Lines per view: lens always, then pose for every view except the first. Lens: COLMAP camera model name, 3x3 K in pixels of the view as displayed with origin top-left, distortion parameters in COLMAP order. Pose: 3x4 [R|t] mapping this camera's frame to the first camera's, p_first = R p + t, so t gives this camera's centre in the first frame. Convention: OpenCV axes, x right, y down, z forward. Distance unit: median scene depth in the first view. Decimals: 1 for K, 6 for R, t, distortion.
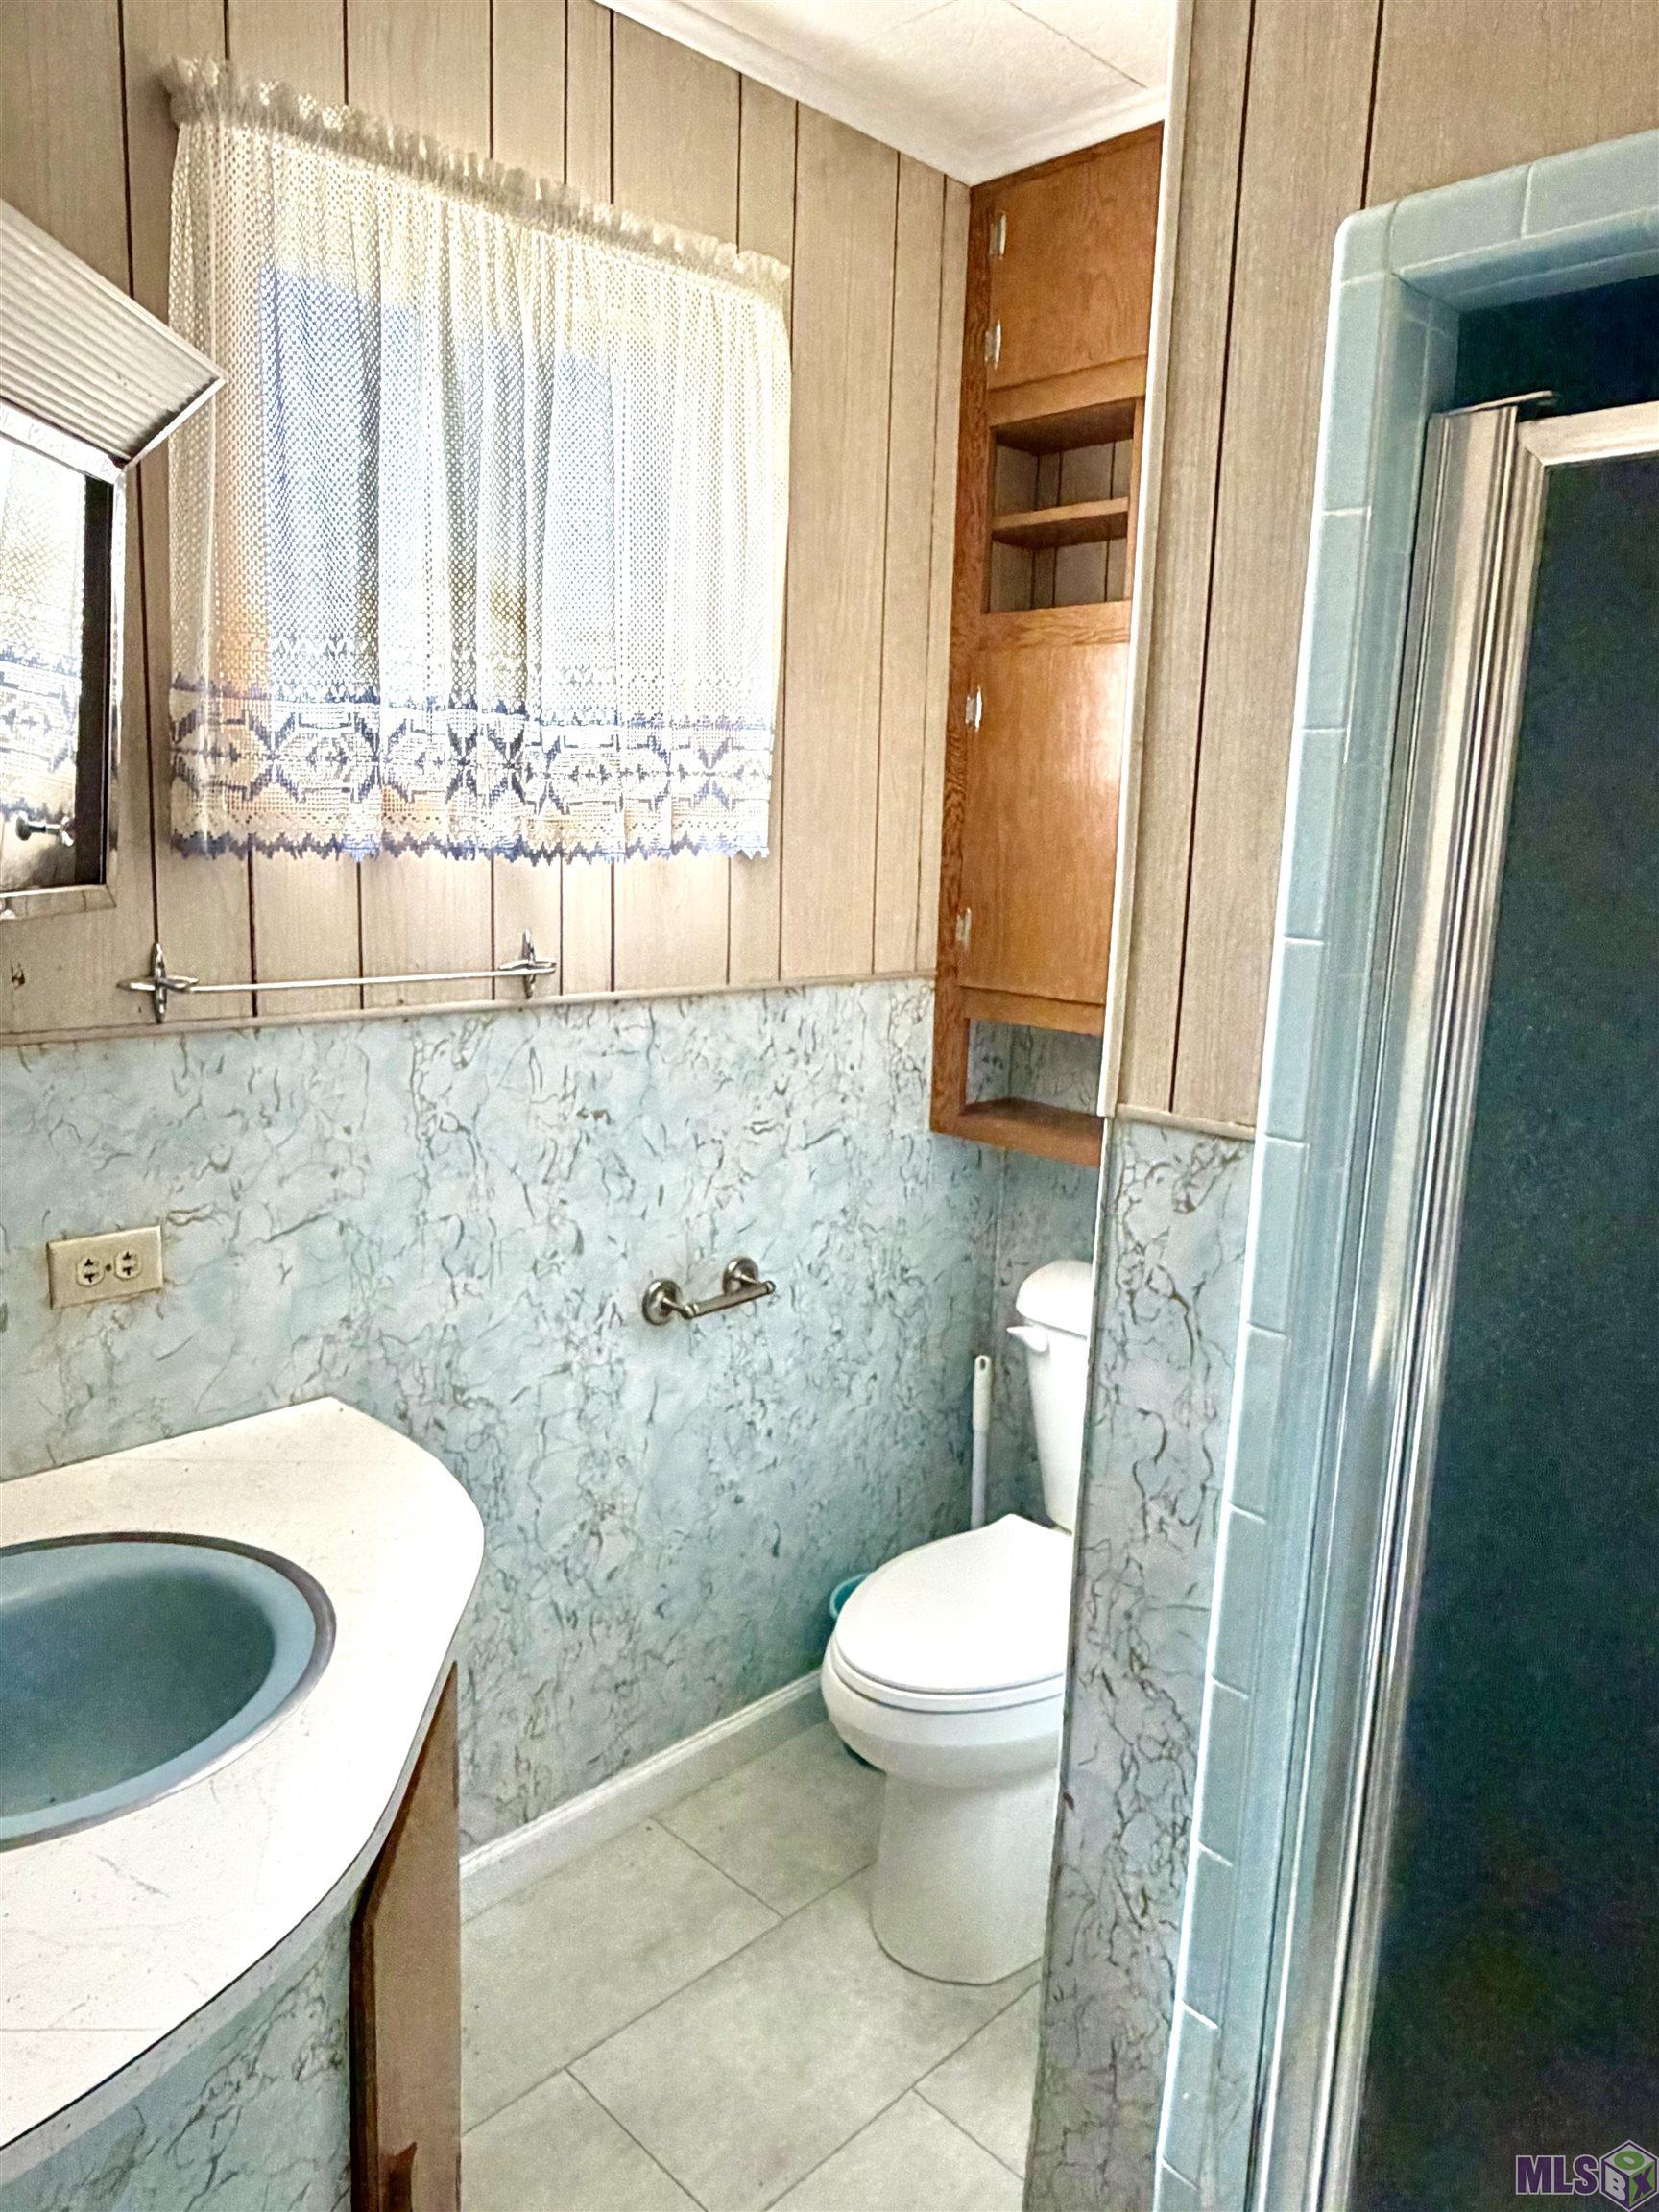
lens RADIAL K [[1512.1, 0, 829.1], [0, 1512.1, 1093.1], [0, 0, 1]] dist [0.000875, -0.001572]
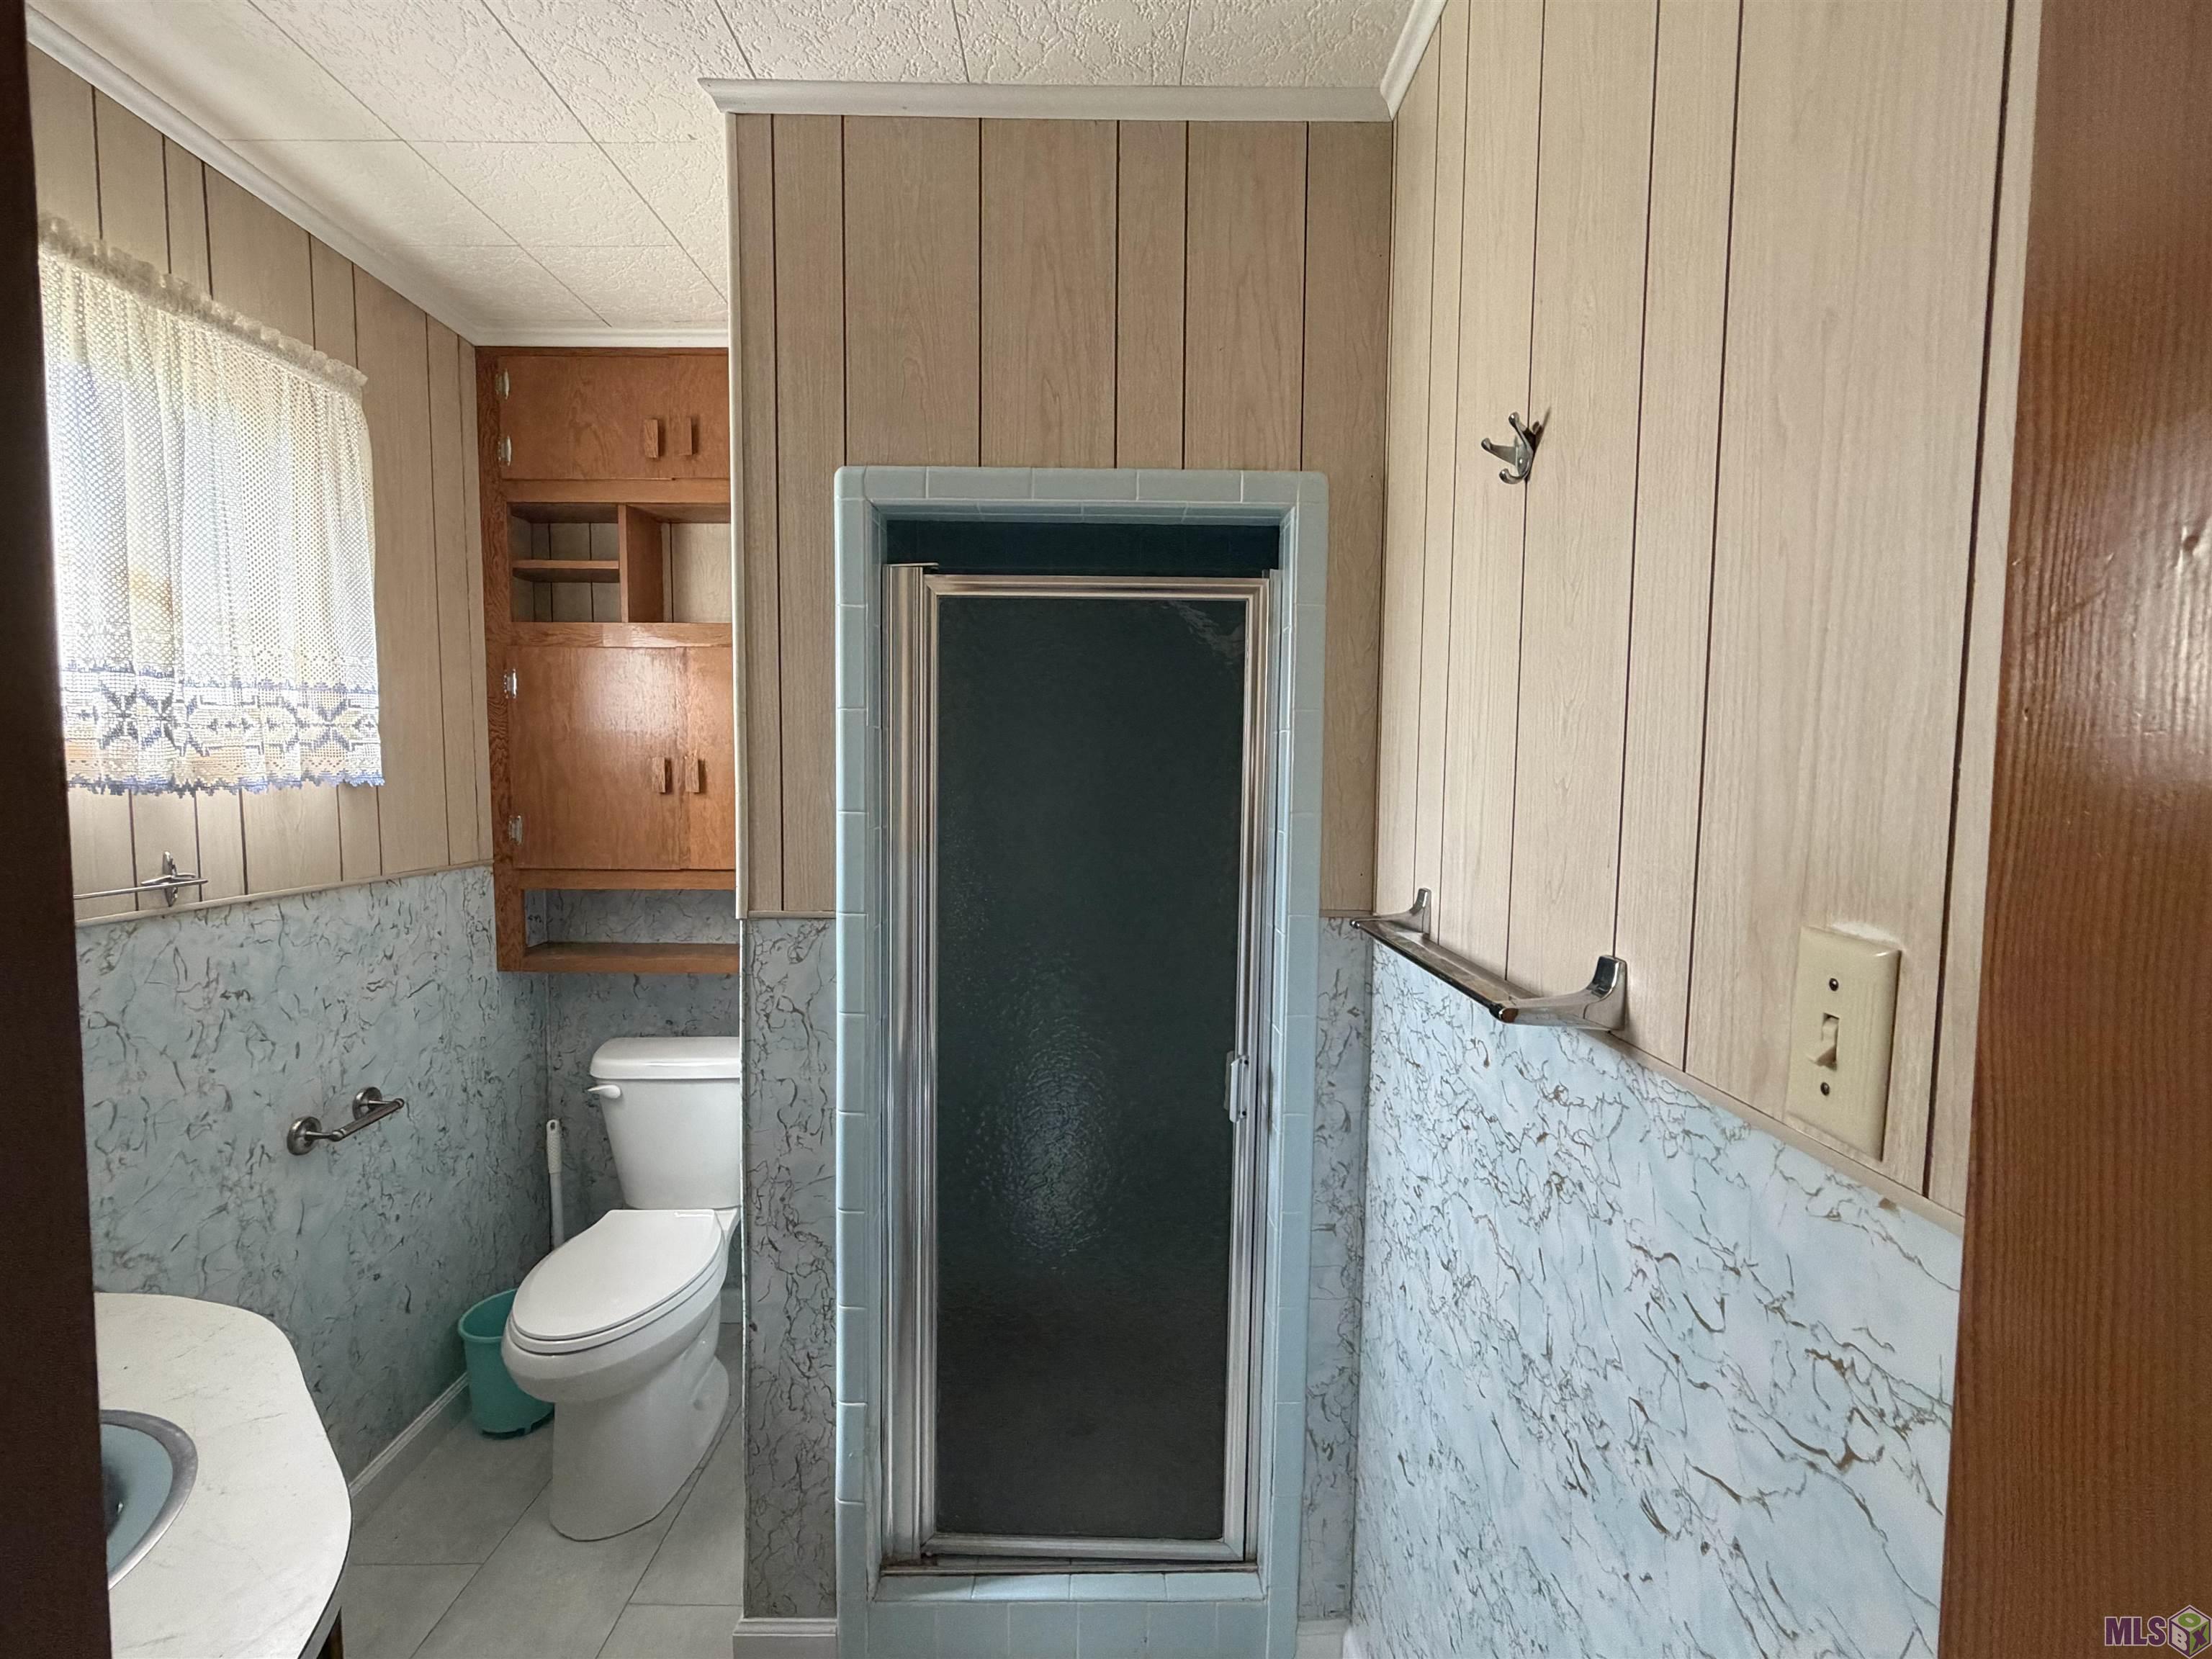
lens RADIAL K [[948.1, 0, 1105.5], [0, 948.1, 835.6], [0, 0, 1]] dist [-0.000467, -0.000544]
pose [[0.704464, -0.074604, 0.705808, -0.193542], [0.138749, 0.989748, -0.033869, 0.010324], [-0.696045, 0.121789, 0.707594, -0.064648]]
